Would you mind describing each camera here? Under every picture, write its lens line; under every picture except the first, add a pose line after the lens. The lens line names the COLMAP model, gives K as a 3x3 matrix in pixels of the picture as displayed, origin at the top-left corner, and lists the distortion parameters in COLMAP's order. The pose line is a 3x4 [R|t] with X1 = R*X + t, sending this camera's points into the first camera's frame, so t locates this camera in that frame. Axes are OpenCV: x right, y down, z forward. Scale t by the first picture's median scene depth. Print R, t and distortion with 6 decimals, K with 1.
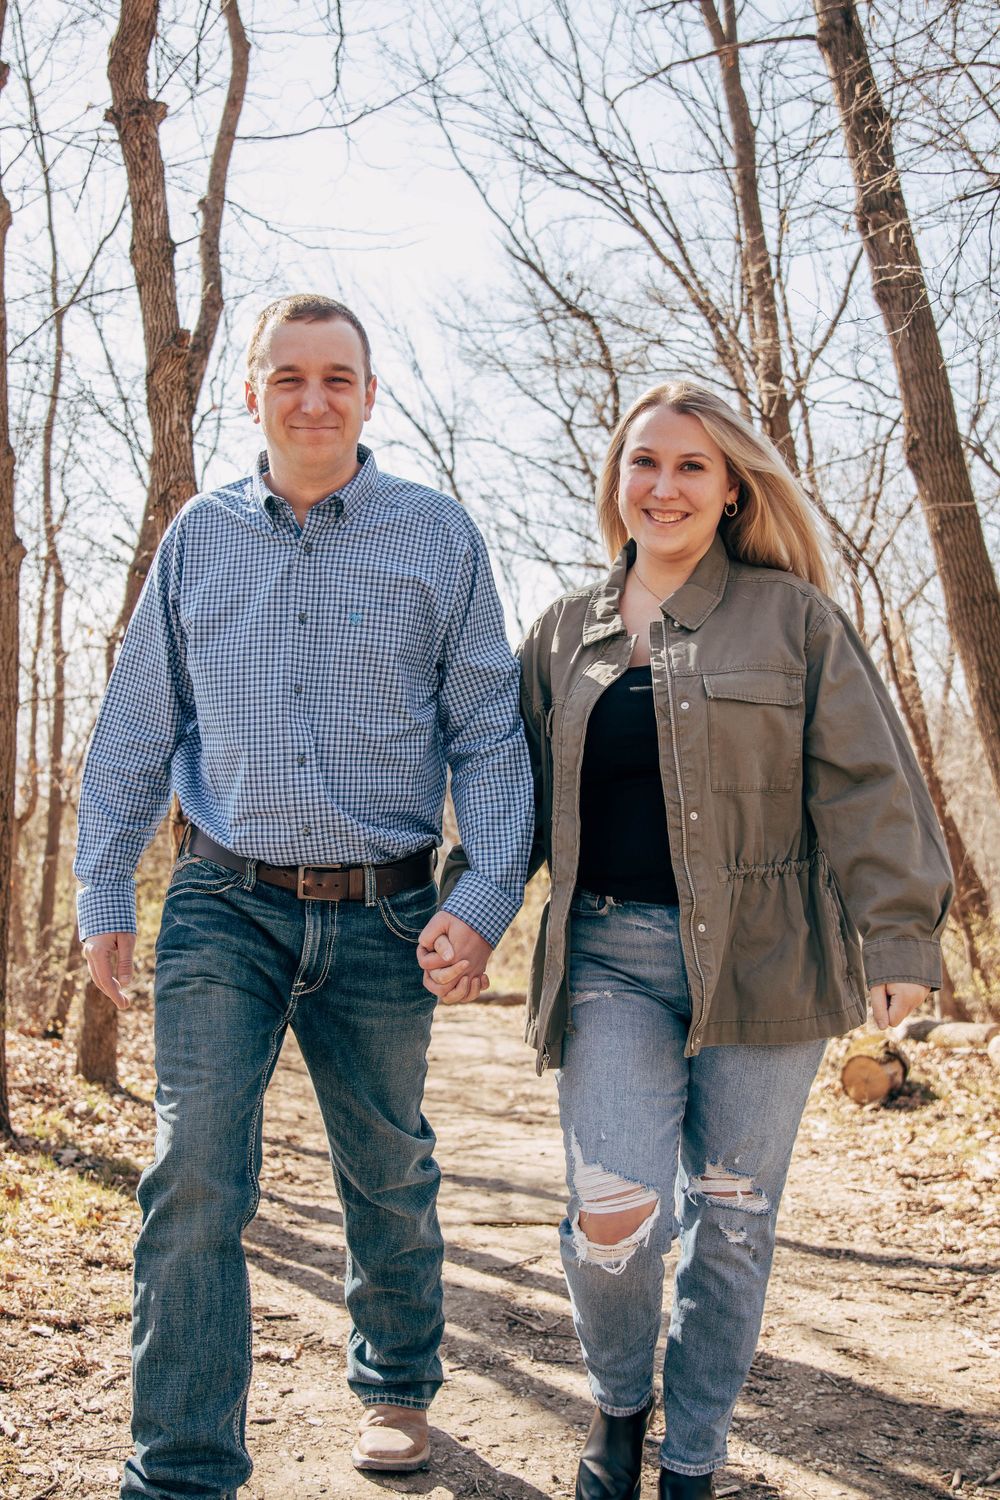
lens RADIAL K [[1644.0, 0, 492.8], [0, 1644.0, 754.9], [0, 0, 1]] dist [-0.085912, 0.038821]
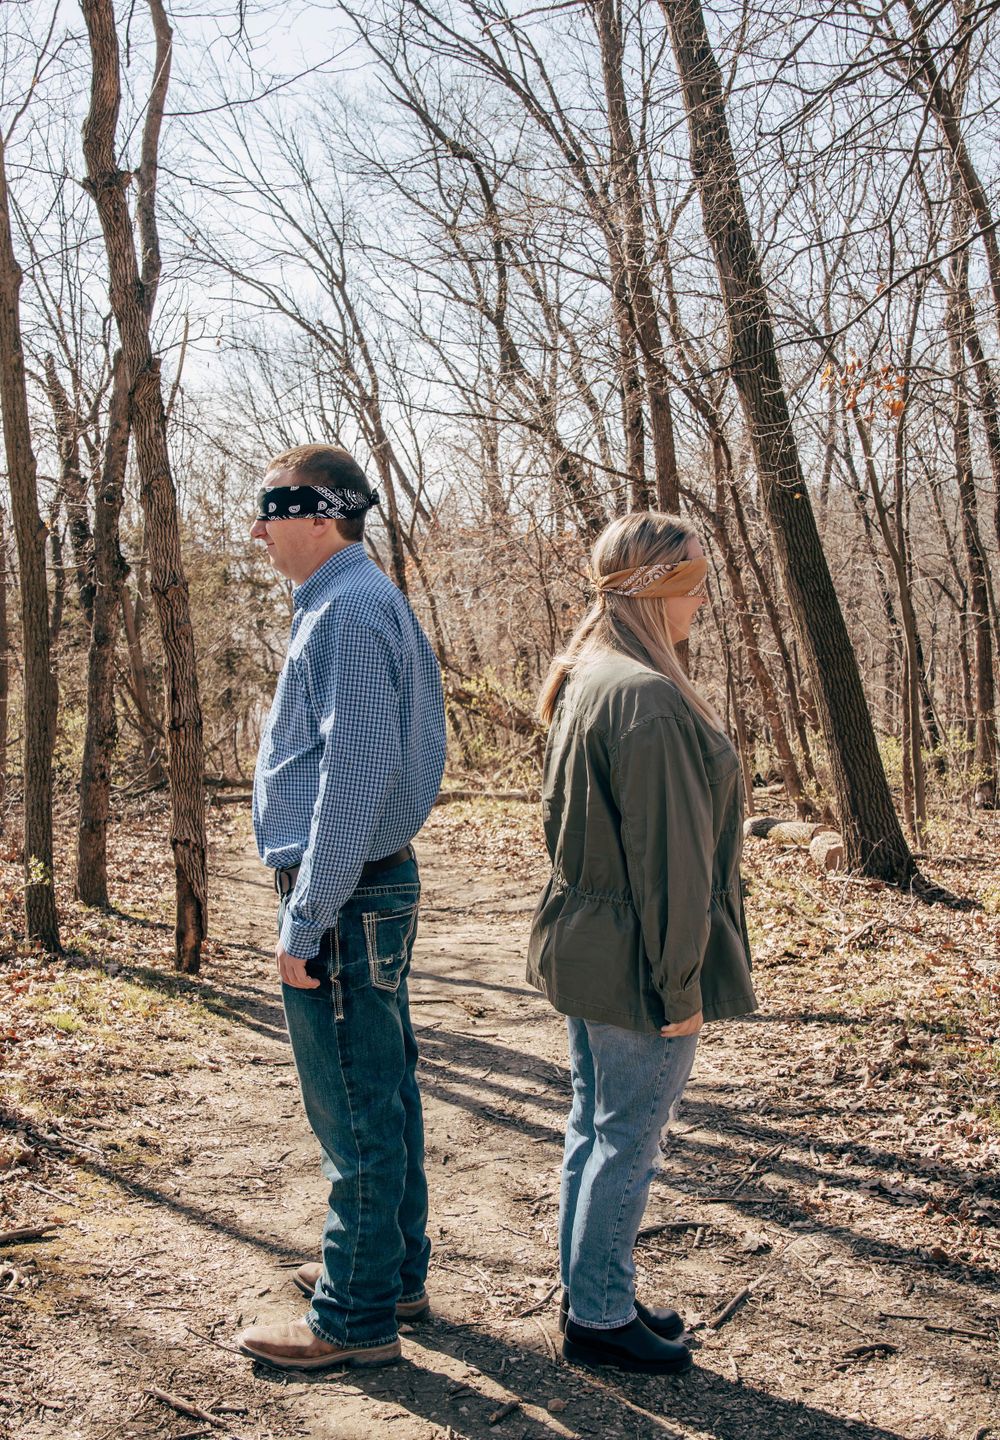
lens RADIAL K [[1675.6, 0, 486.1], [0, 1675.6, 749.0], [0, 0, 1]] dist [-0.102049, 0.049477]
pose [[0.998072, -0.029472, 0.054615, -0.004121], [0.021986, 0.990883, 0.132921, -0.101074], [-0.058035, -0.131464, 0.989621, -0.339803]]
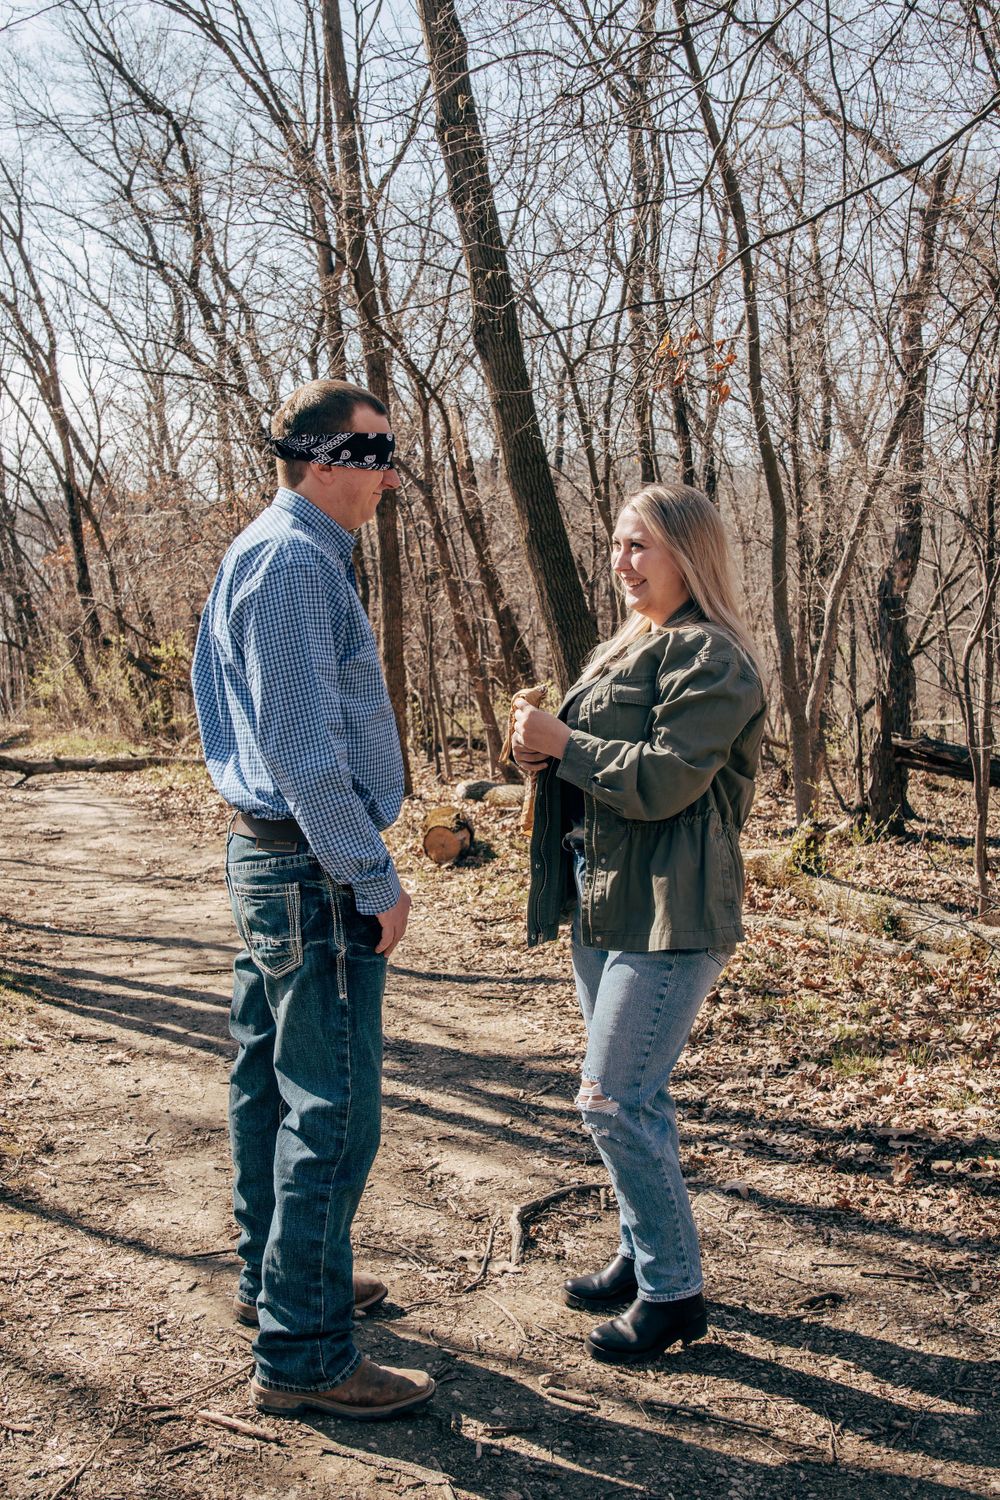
lens RADIAL K [[1649.1, 0, 495.8], [0, 1649.1, 744.9], [0, 0, 1]] dist [-0.107149, 0.059413]
pose [[0.963039, -0.033986, 0.267211, -0.094296], [-0.007331, 0.988334, 0.152126, -0.095319], [-0.269264, -0.148462, 0.951554, -0.297444]]
